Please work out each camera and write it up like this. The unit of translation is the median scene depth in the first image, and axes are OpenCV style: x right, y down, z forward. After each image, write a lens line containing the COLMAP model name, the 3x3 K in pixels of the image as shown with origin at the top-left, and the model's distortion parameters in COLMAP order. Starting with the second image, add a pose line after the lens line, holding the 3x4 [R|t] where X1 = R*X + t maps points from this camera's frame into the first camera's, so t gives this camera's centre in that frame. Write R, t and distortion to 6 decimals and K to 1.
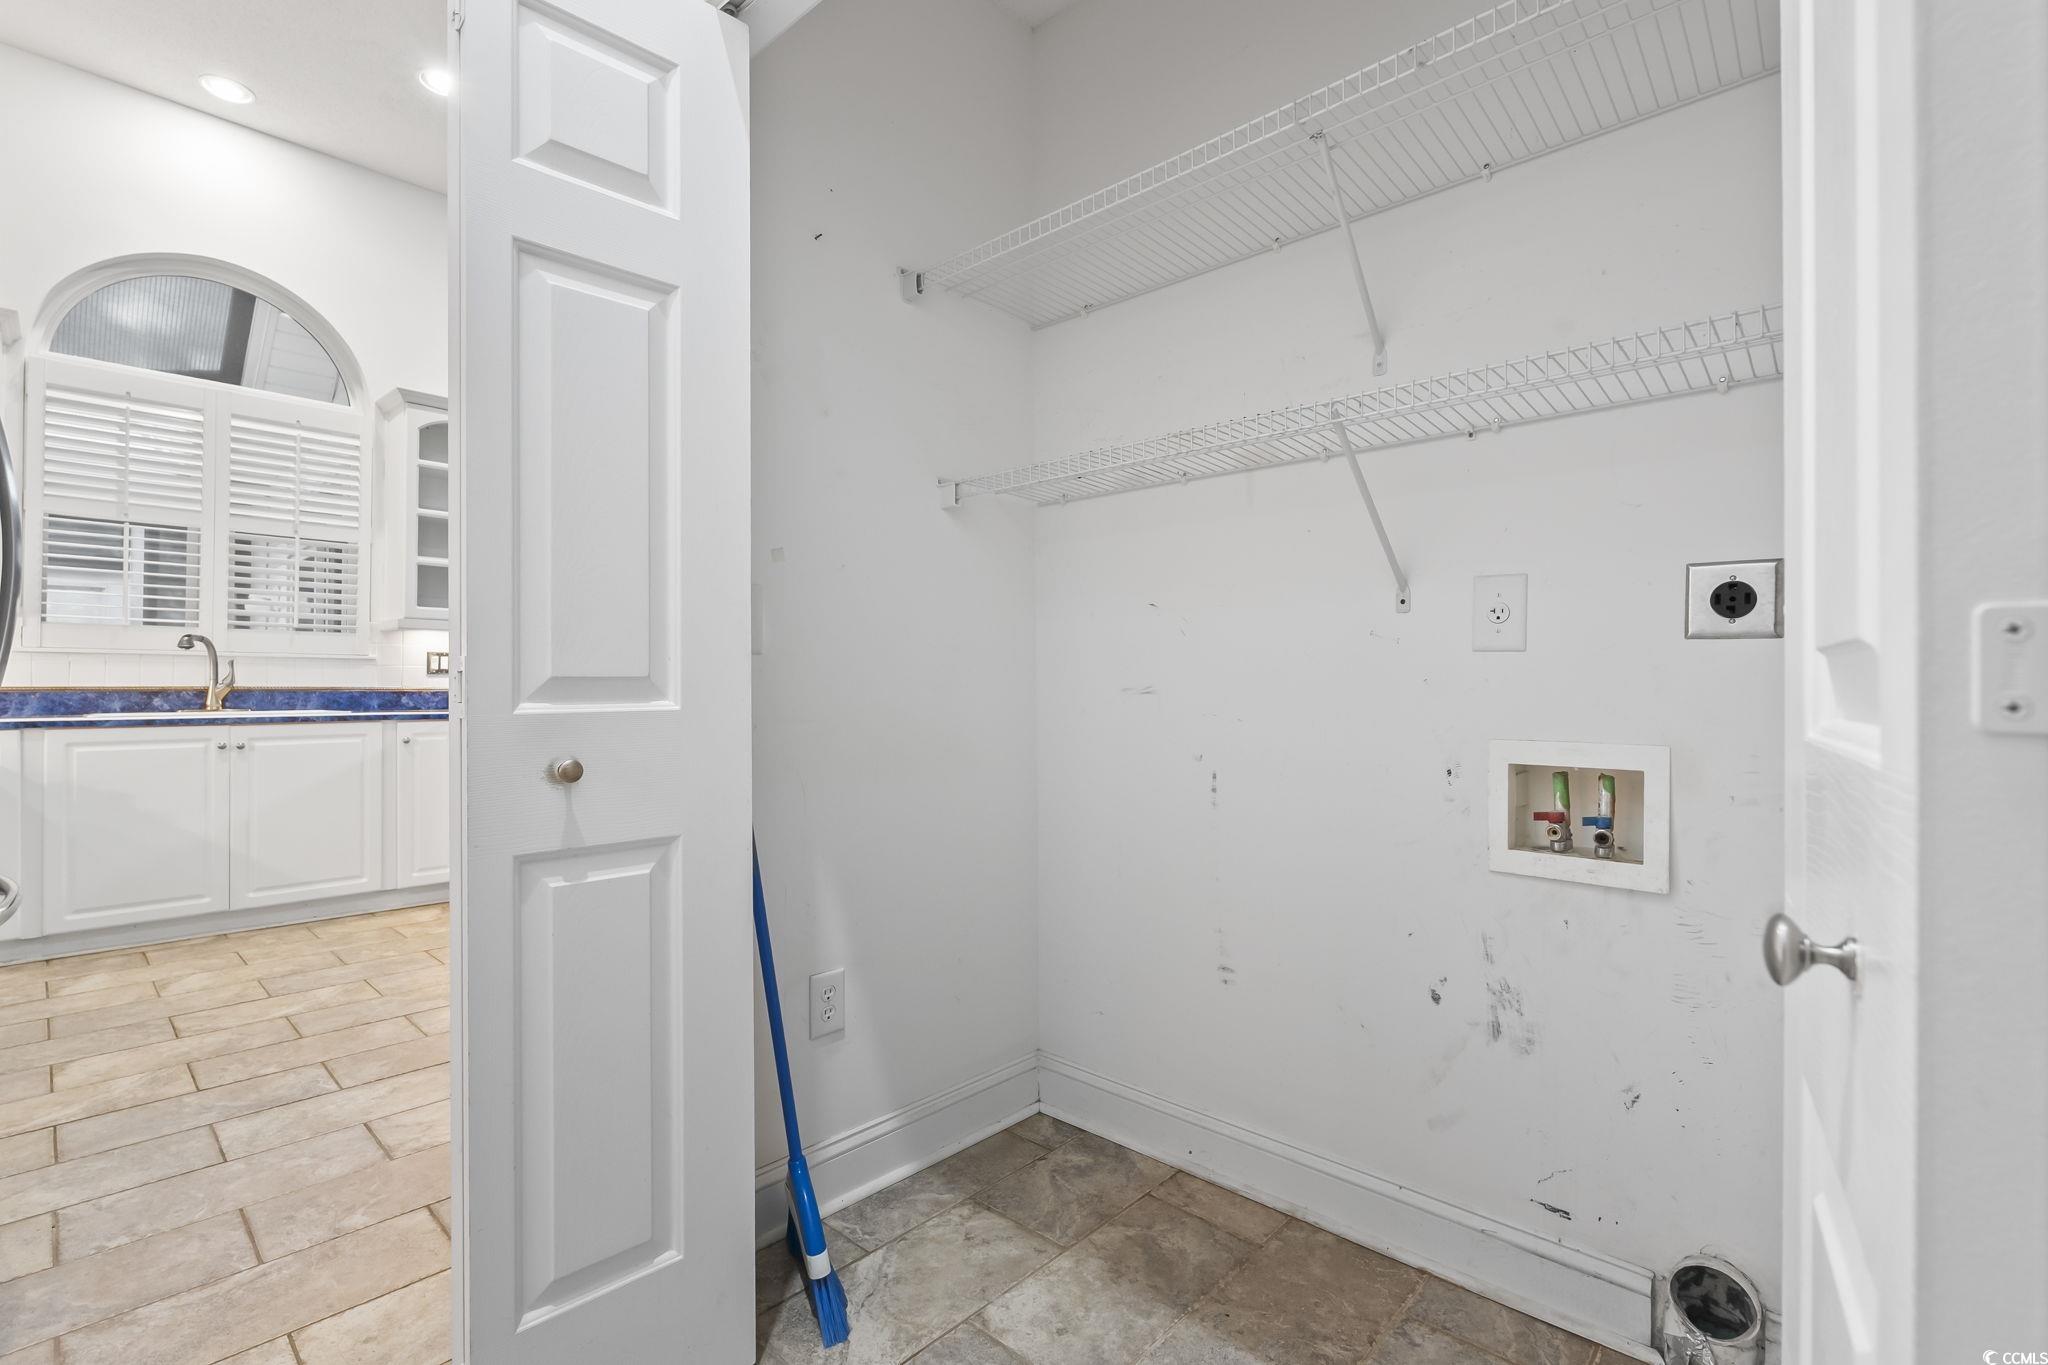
lens RADIAL K [[923.5, 0, 1023.4], [0, 923.5, 676.7], [0, 0, 1]] dist [-0.001474, -0.000411]
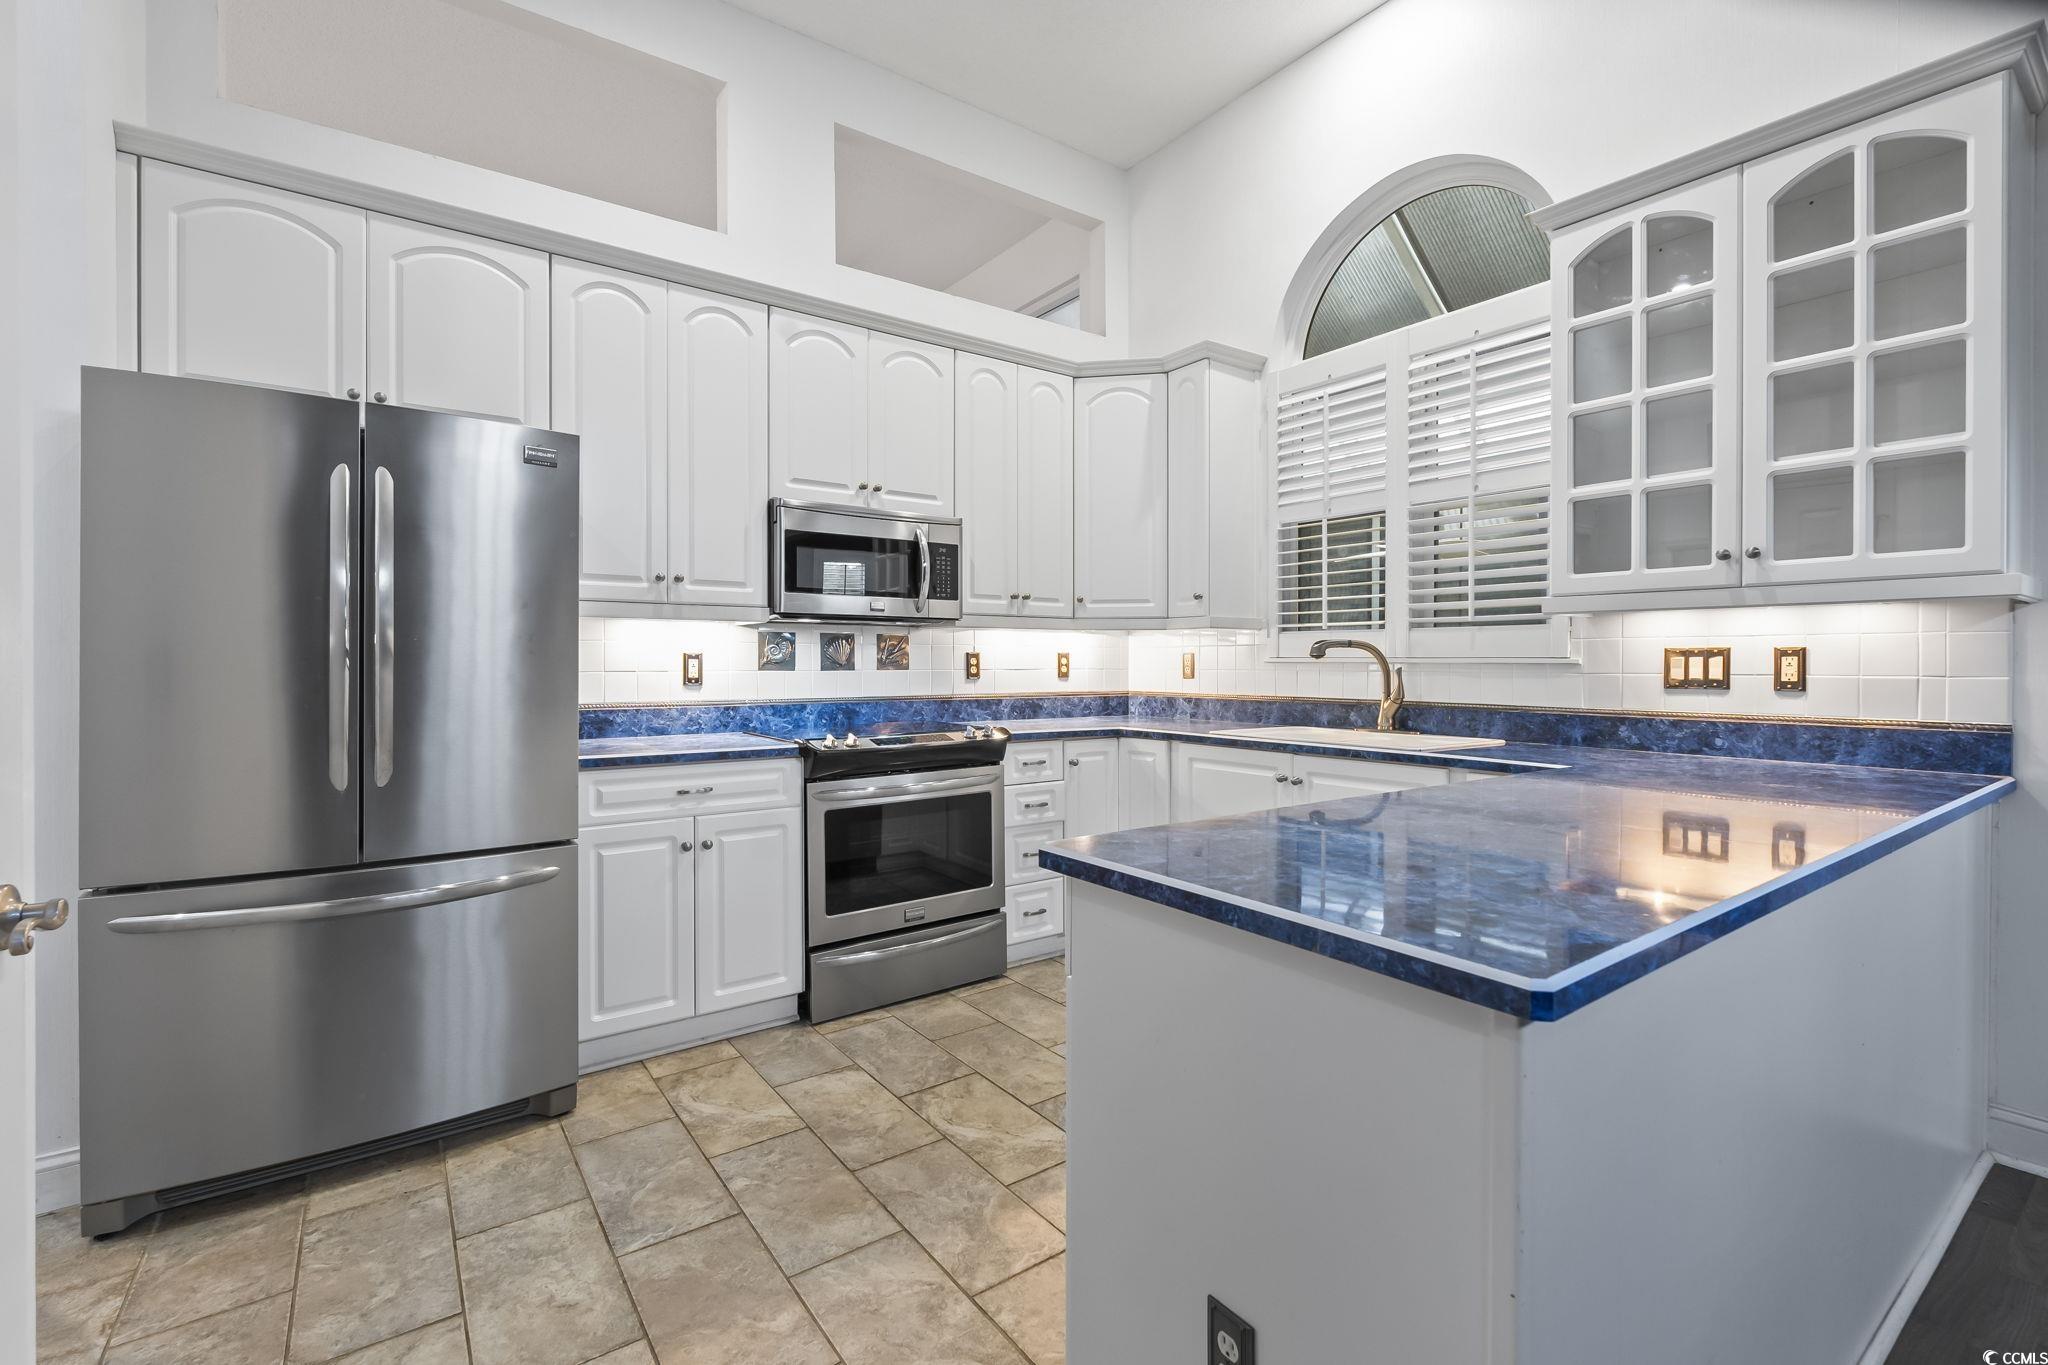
lens RADIAL K [[899.8, 0, 1024.0], [0, 899.8, 674.3], [0, 0, 1]] dist [-0.001809, 0.000008]
pose [[-0.192289, 0.014913, -0.981225, -0.040583], [0.013397, 0.999831, 0.012570, -0.027759], [0.981247, -0.010729, -0.192456, 0.855680]]
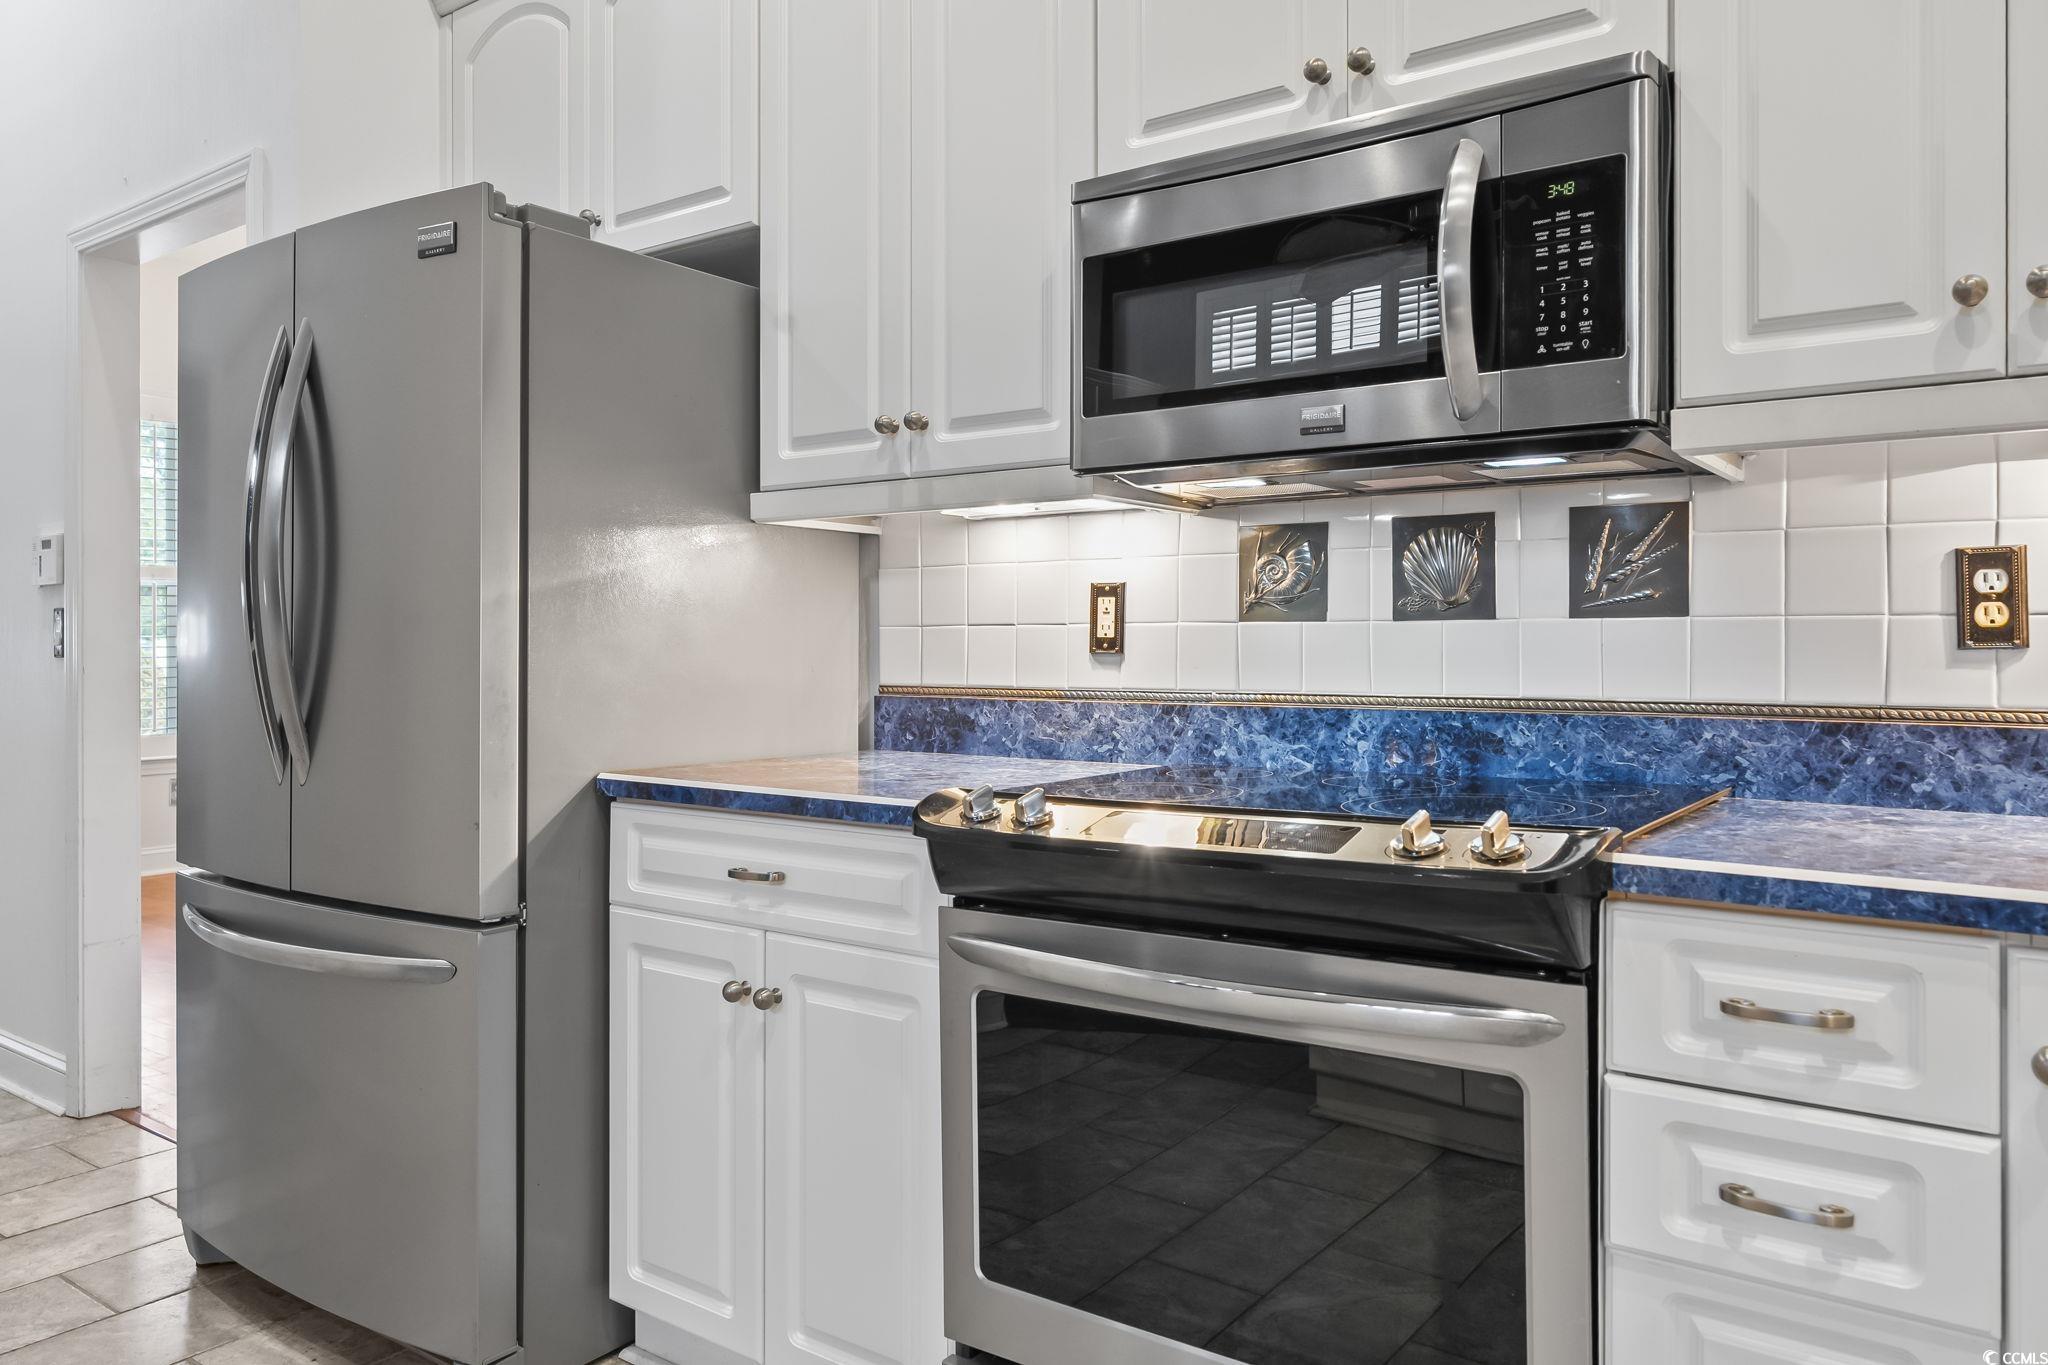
lens RADIAL K [[1411.5, 0, 1020.3], [0, 1411.5, 649.4], [0, 0, 1]] dist [0.000601, 0.000817]
pose [[-0.992500, 0.004619, -0.122154, -0.669155], [0.005763, 0.999943, -0.009011, -0.008848], [0.122106, -0.009647, -0.992470, 0.975826]]
